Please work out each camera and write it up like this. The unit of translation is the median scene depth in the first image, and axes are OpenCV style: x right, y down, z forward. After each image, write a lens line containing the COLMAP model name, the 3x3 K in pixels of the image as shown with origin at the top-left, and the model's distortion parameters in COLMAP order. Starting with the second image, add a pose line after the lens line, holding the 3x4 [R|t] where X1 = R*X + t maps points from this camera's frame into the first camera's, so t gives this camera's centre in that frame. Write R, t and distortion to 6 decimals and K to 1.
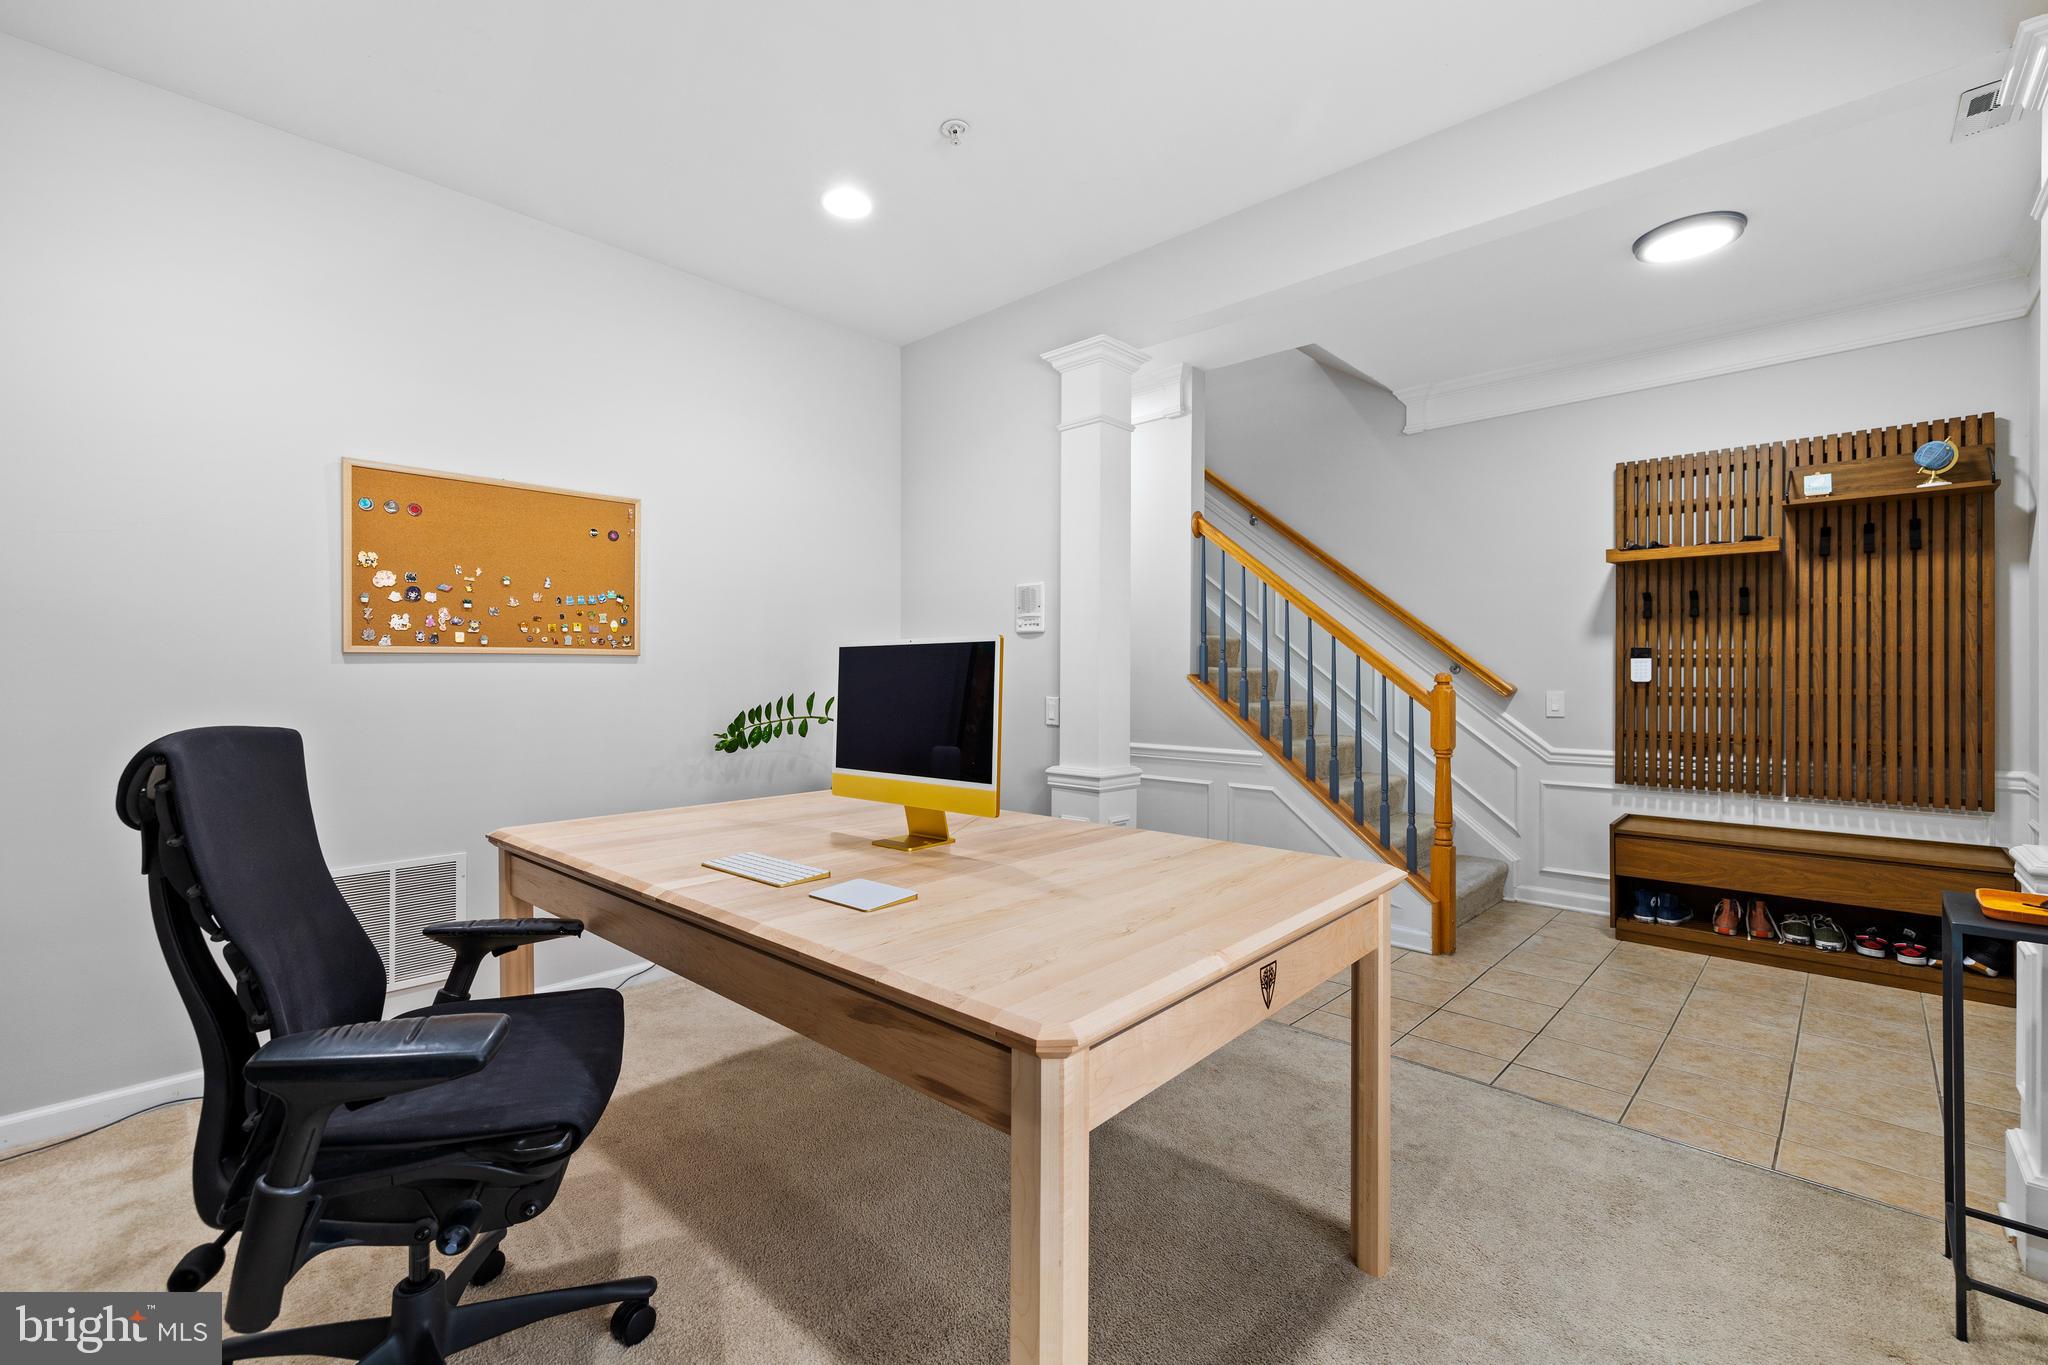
lens RADIAL K [[881.1, 0, 1015.2], [0, 881.1, 669.3], [0, 0, 1]] dist [-0.000113, 0.000163]
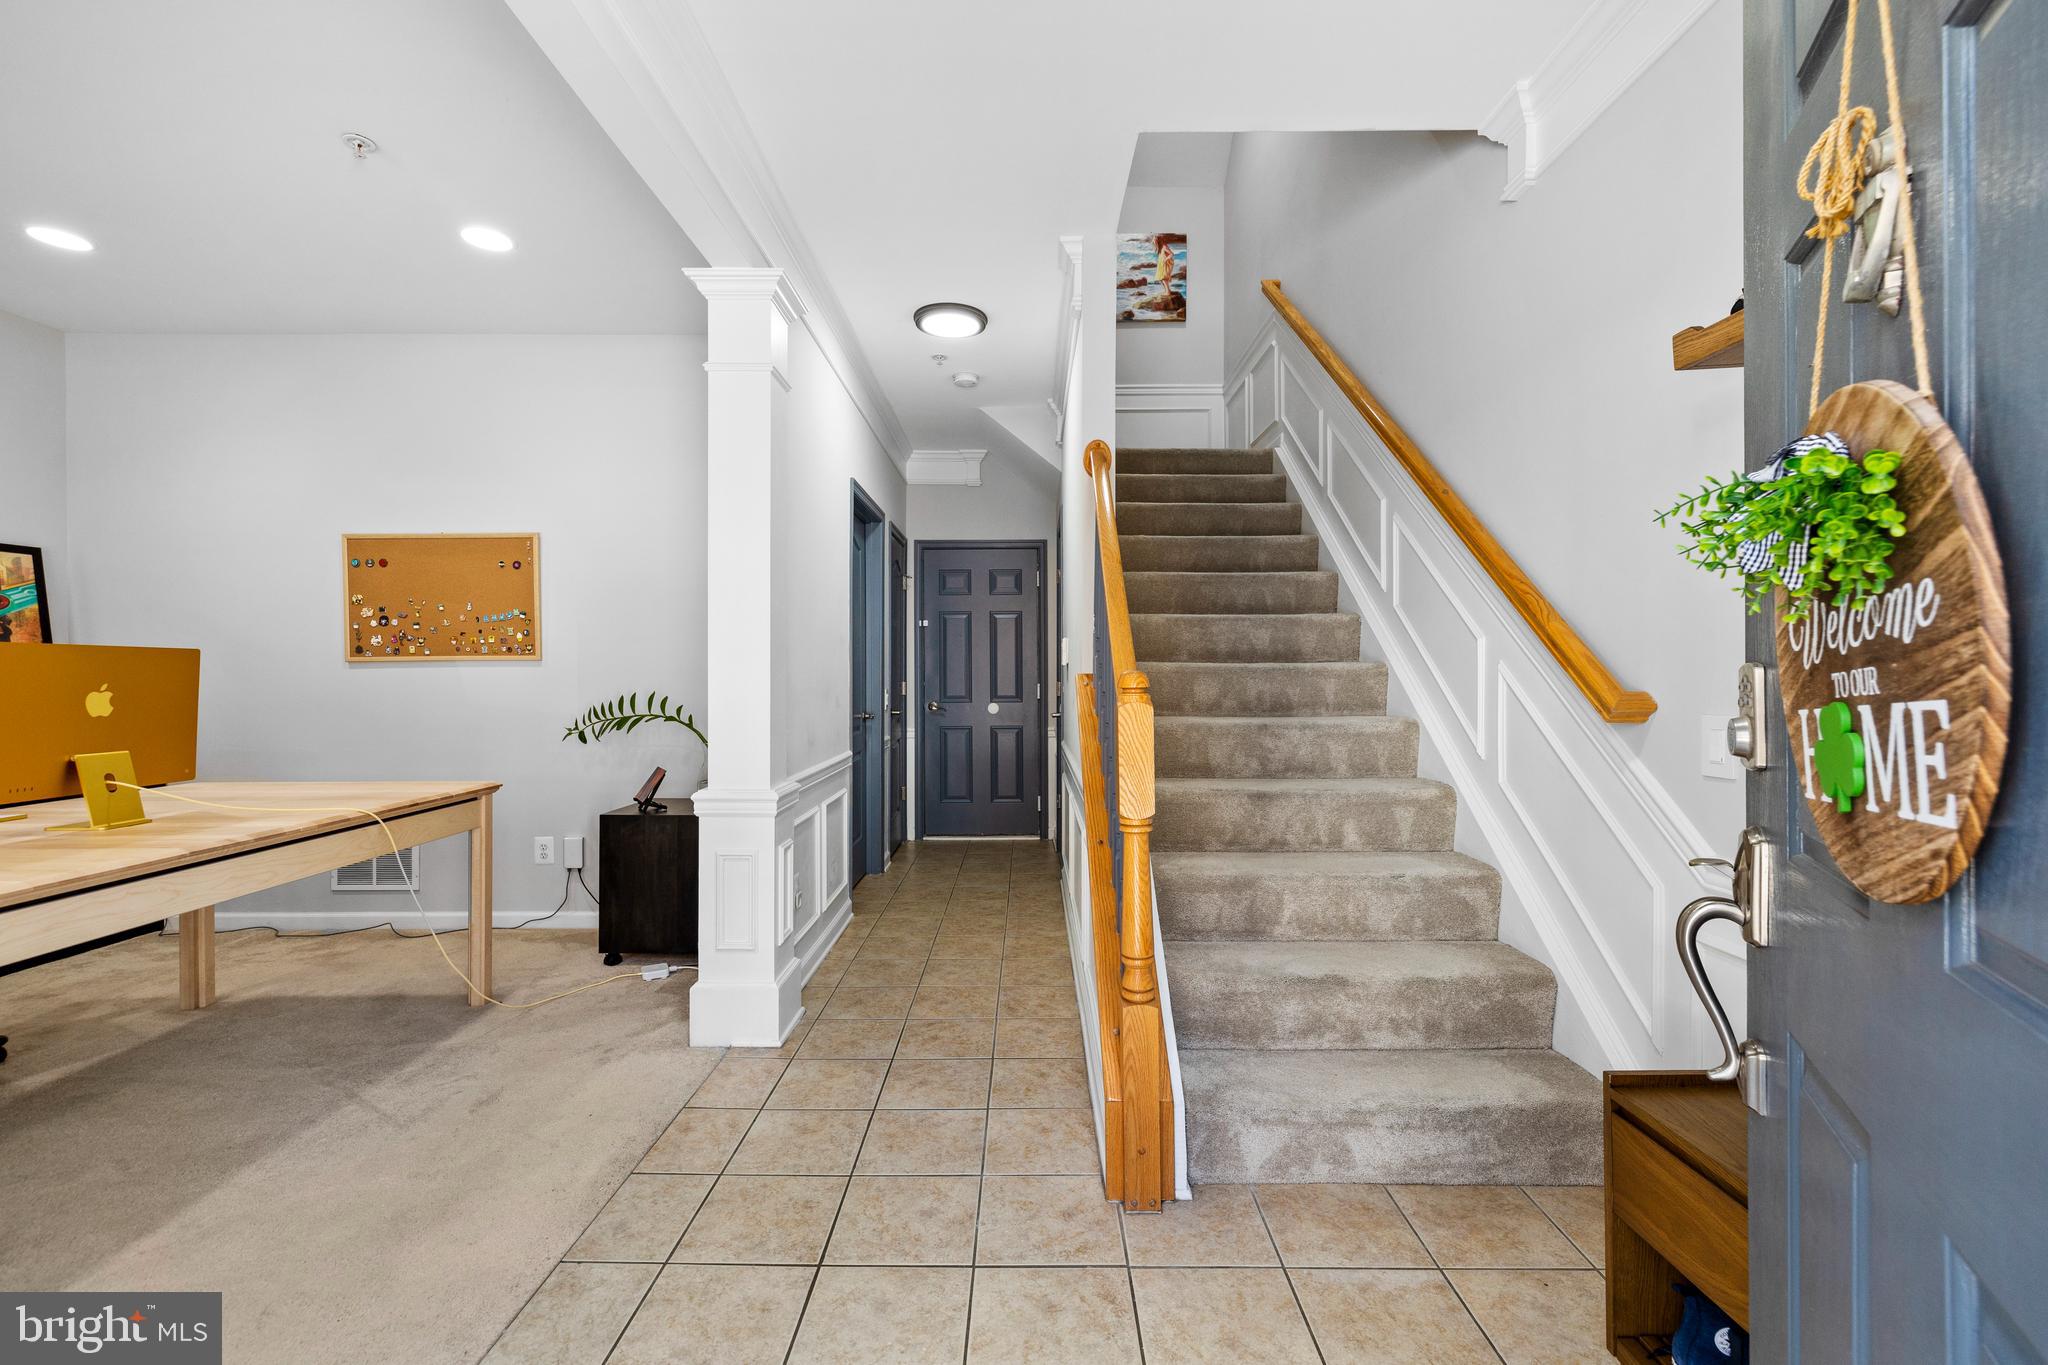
lens RADIAL K [[881.1, 0, 1015.2], [0, 881.1, 669.3], [0, 0, 1]] dist [-0.000113, 0.000163]
pose [[0.673603, -0.006157, -0.739068, 0.982542], [0.006836, 0.999974, -0.002099, 0.004117], [0.739062, -0.003639, 0.673628, 0.708788]]
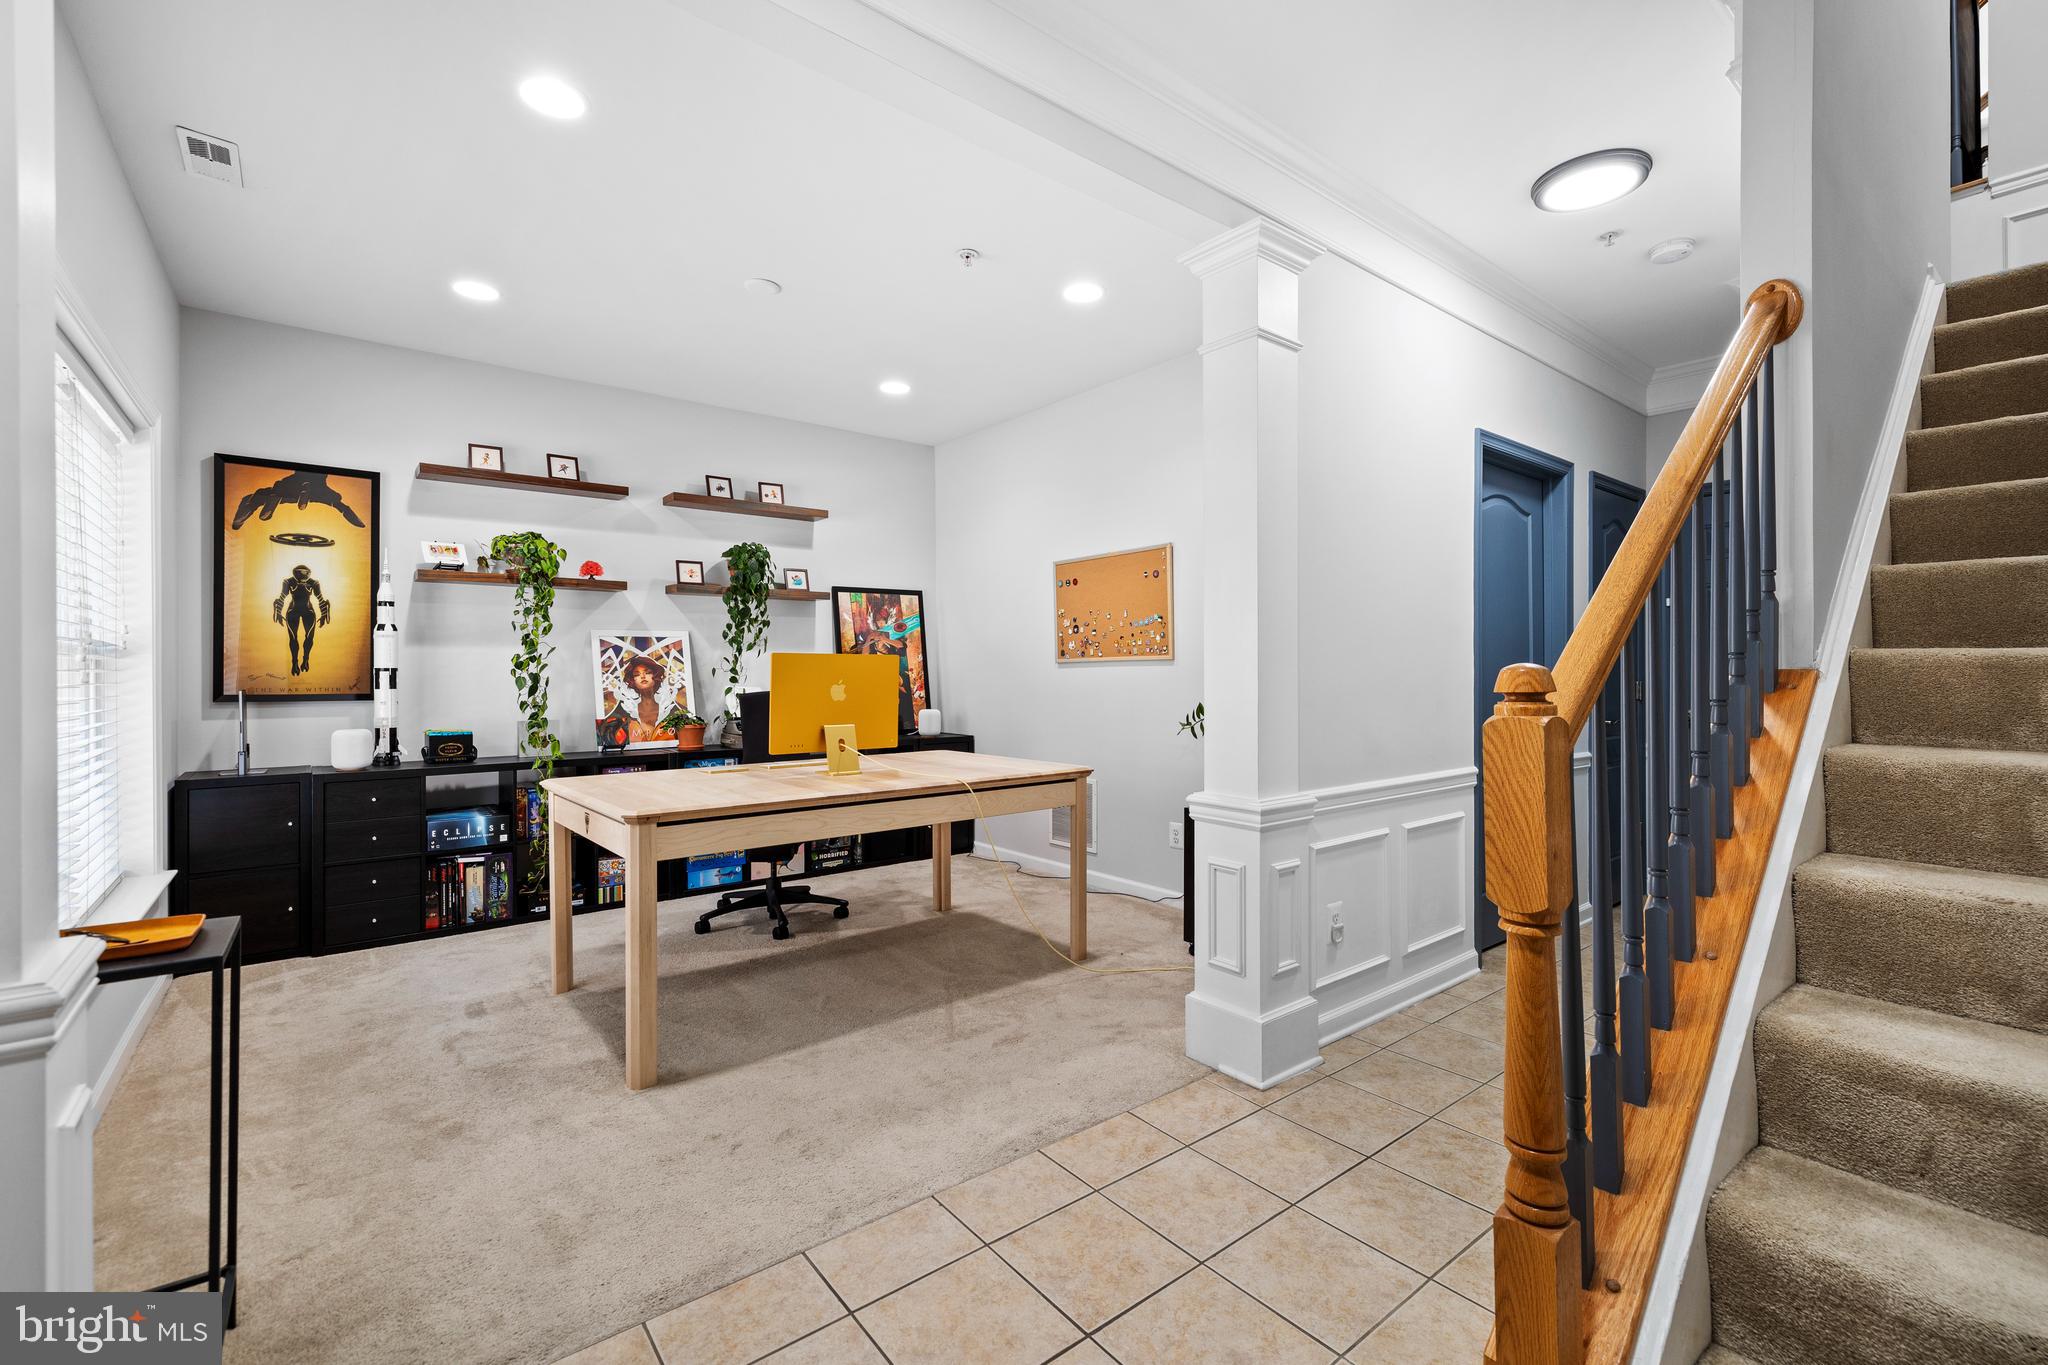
lens RADIAL K [[881.1, 0, 1015.2], [0, 881.1, 669.3], [0, 0, 1]] dist [-0.000113, 0.000163]
pose [[-0.163954, -0.006439, -0.986447, 0.983370], [0.008287, 0.999934, -0.007905, 0.007776], [0.986433, -0.009470, -0.163889, 1.050226]]
